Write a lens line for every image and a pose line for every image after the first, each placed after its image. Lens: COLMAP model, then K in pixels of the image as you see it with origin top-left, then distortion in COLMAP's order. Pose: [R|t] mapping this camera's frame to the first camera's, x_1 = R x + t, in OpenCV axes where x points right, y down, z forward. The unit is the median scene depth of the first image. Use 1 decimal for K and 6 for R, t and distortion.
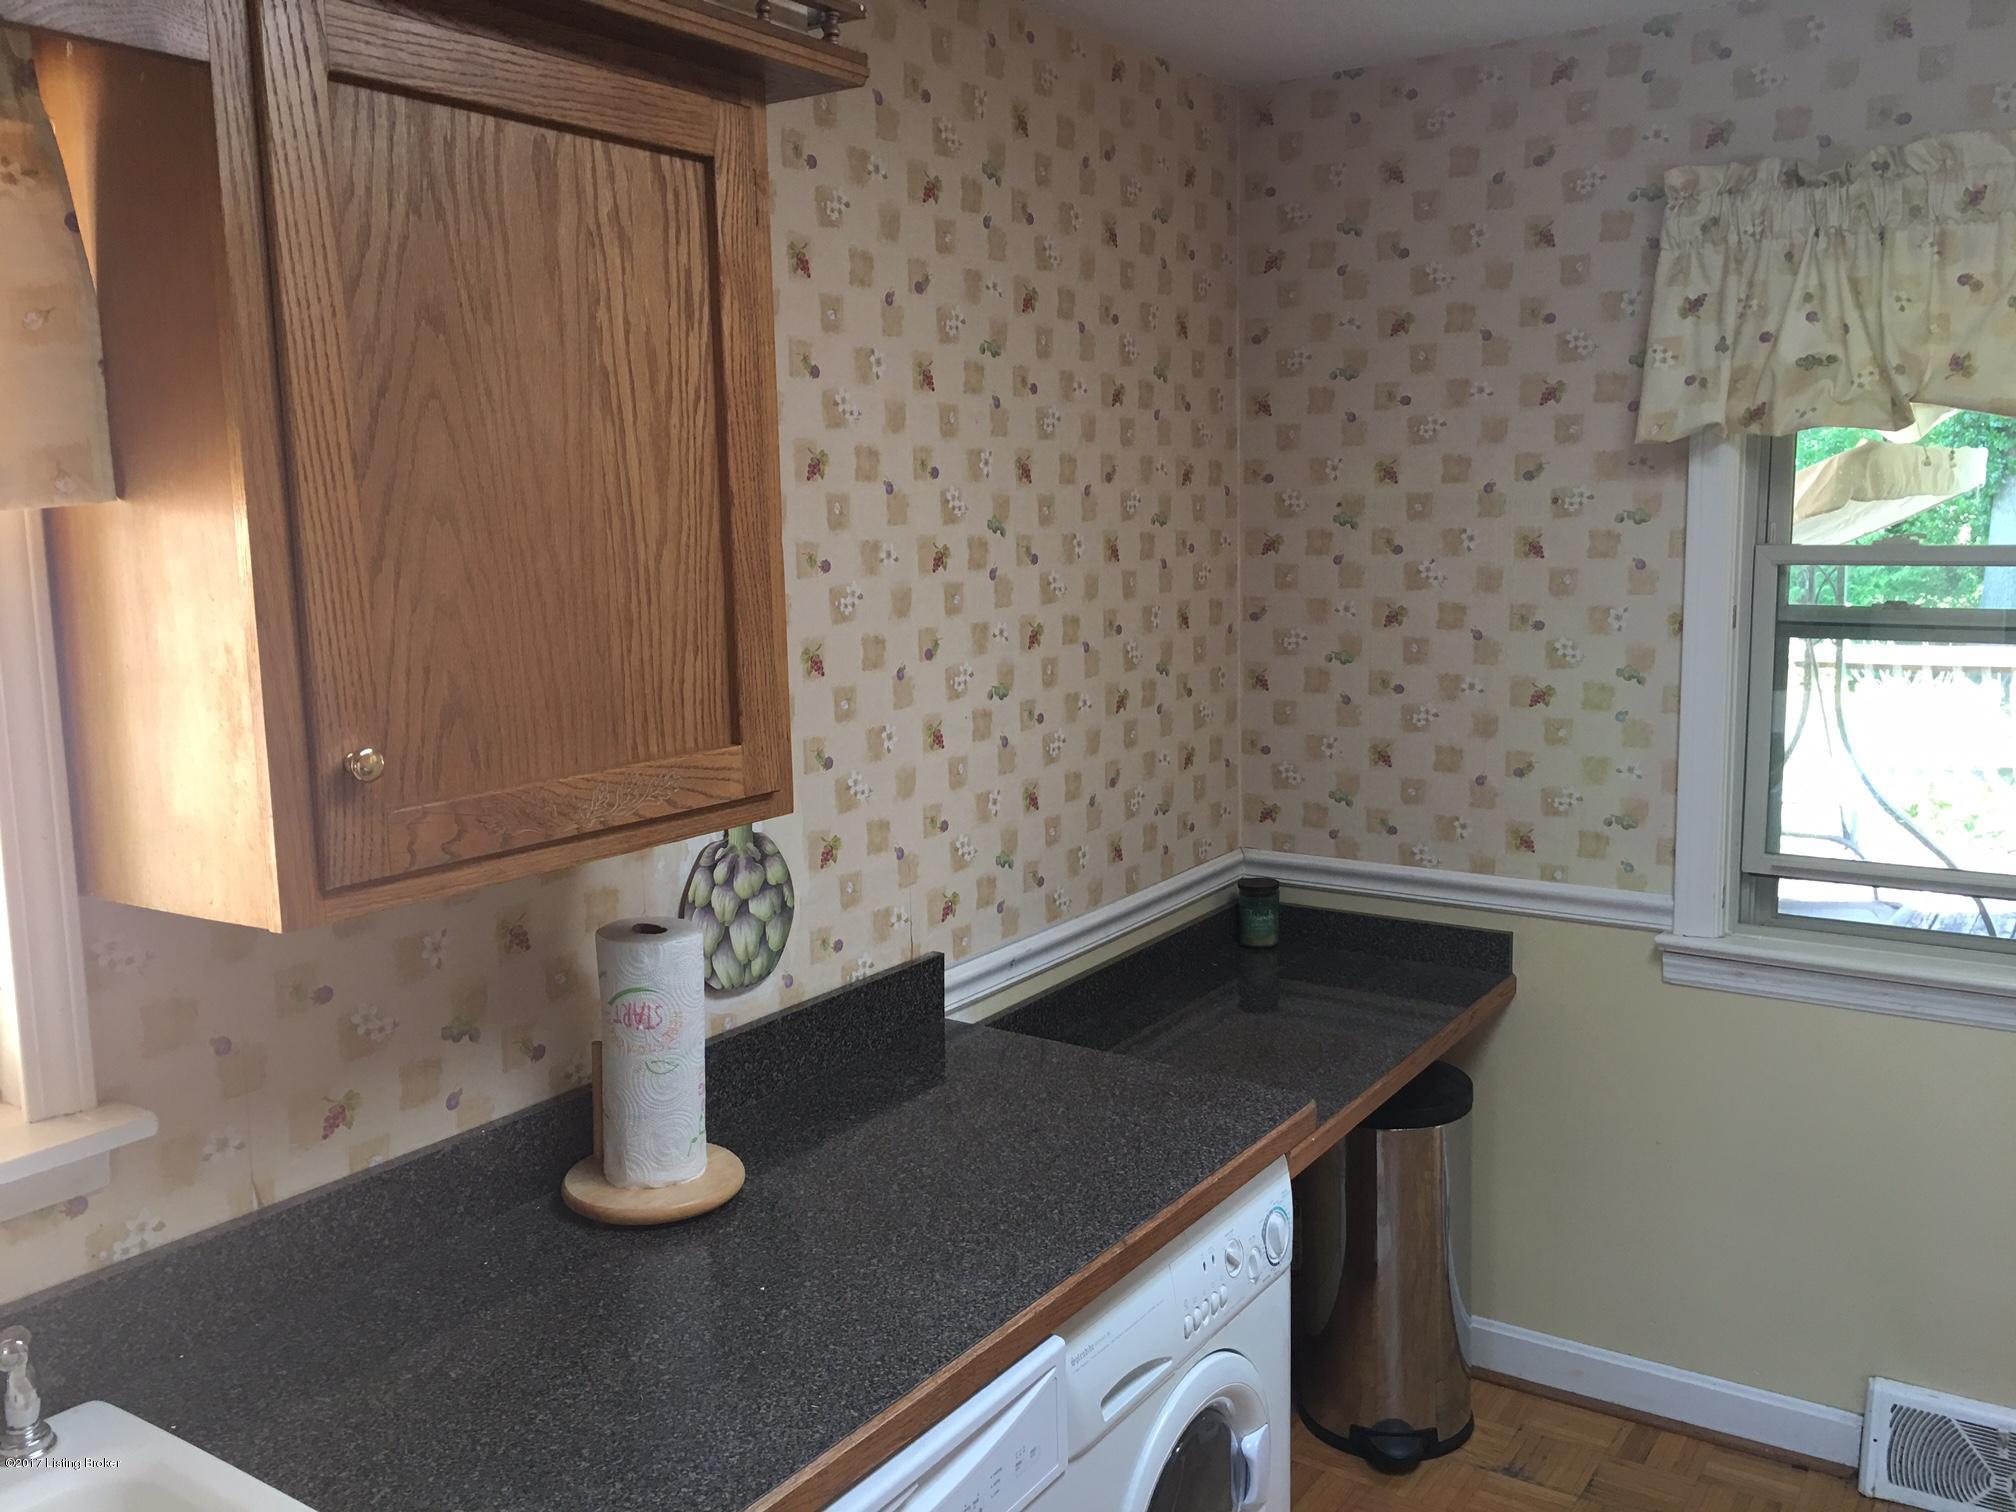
lens RADIAL K [[1710.8, 0, 1009.3], [0, 1710.8, 740.1], [0, 0, 1]] dist [0.079224, -0.116861]
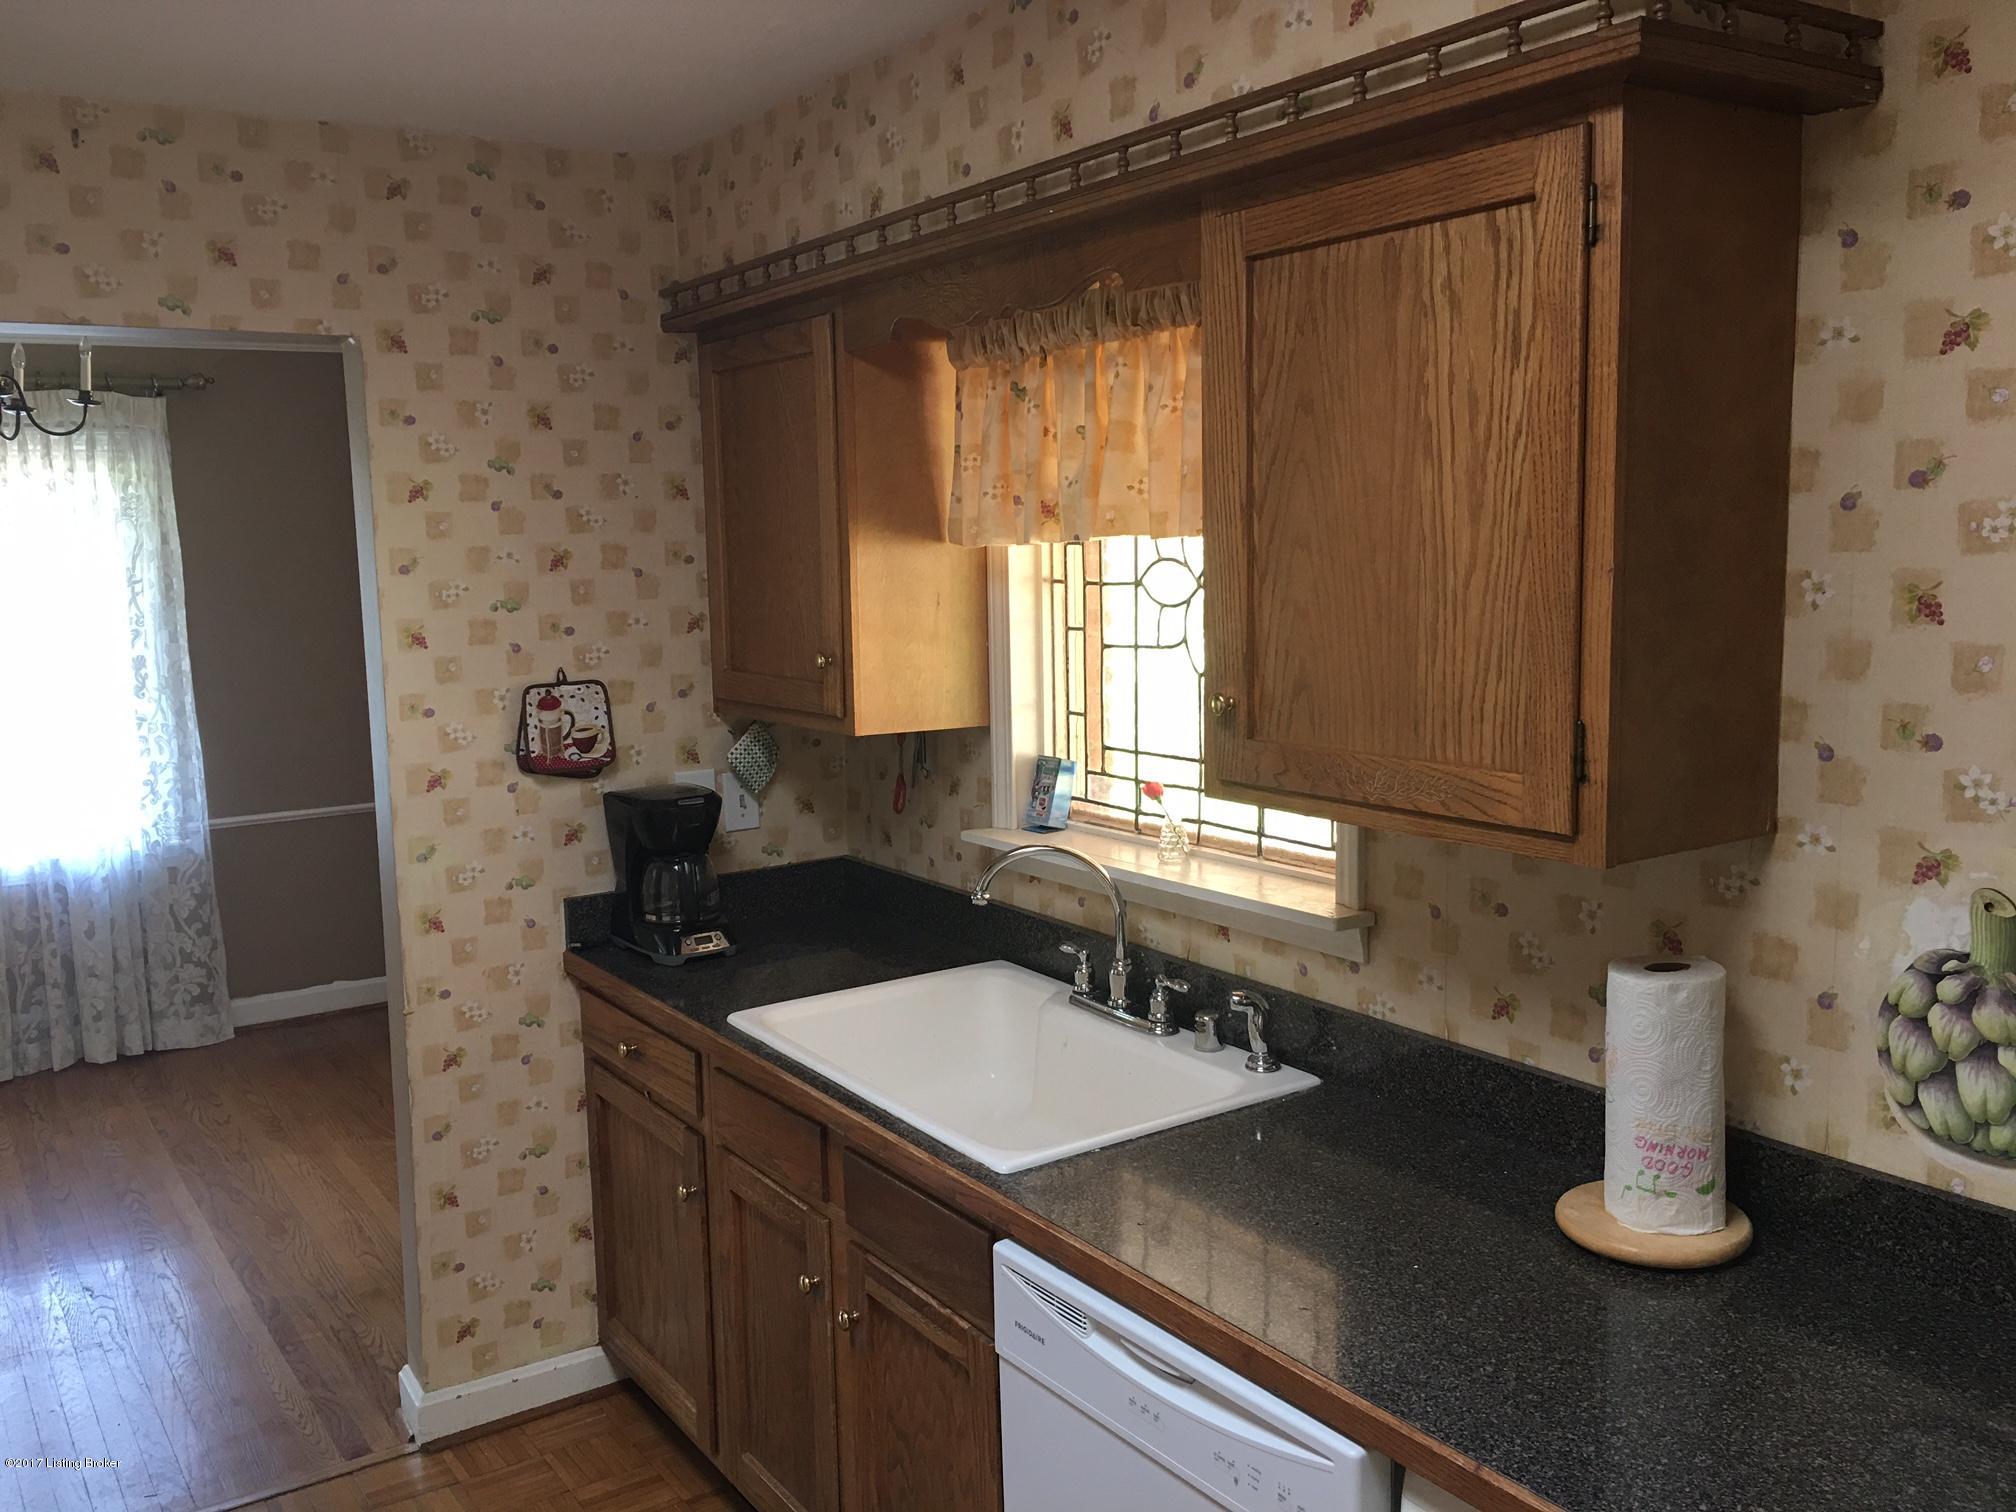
lens RADIAL K [[1710.8, 0, 1009.3], [0, 1710.8, 740.1], [0, 0, 1]] dist [0.079224, -0.116861]
pose [[-0.372364, 0.141239, -0.917277, 0.935744], [-0.094988, 0.977362, 0.189051, -0.190937], [0.923213, 0.157526, -0.350519, 1.143469]]
